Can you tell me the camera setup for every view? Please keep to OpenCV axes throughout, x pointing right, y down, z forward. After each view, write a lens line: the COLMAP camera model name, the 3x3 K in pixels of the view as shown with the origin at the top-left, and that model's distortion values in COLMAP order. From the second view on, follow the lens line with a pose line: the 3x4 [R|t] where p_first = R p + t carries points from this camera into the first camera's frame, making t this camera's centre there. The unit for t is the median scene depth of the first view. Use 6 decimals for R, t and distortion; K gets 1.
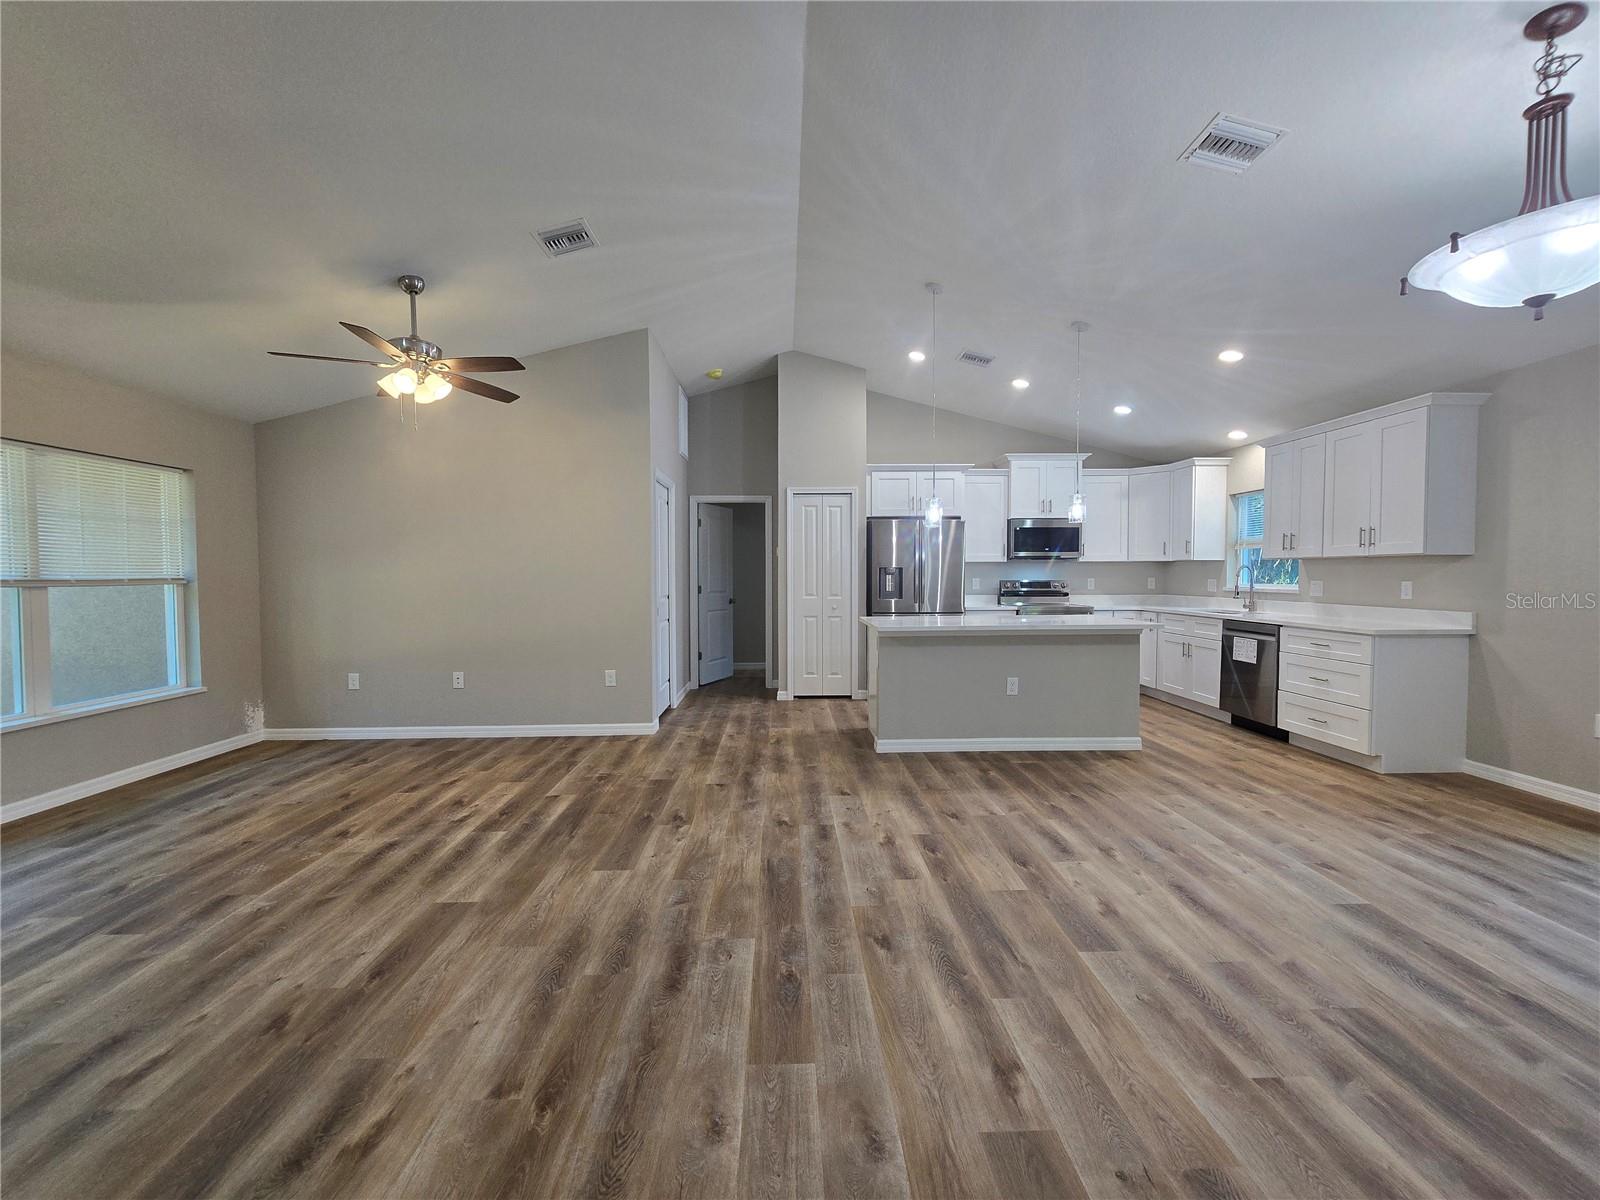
lens RADIAL K [[656.0, 0, 800.5], [0, 656.0, 595.9], [0, 0, 1]] dist [-0.003117, 0.000035]
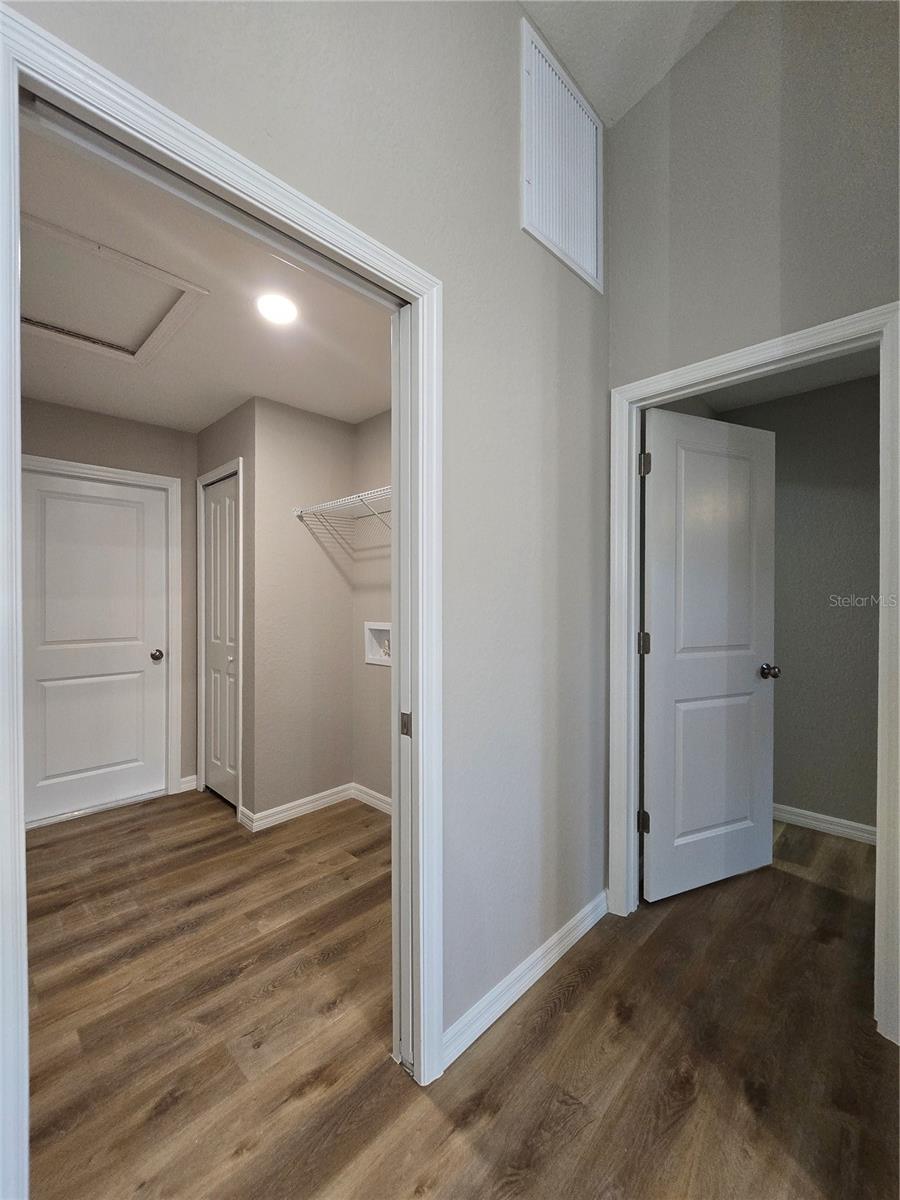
lens RADIAL K [[492.0, 0, 452.9], [0, 492.0, 601.3], [0, 0, 1]] dist [-0.003117, 0.000035]
pose [[0.697758, 0.007343, -0.716296, -0.052290], [-0.024310, 0.999614, -0.013433, -0.045387], [0.715921, 0.026786, 0.697667, 1.239209]]
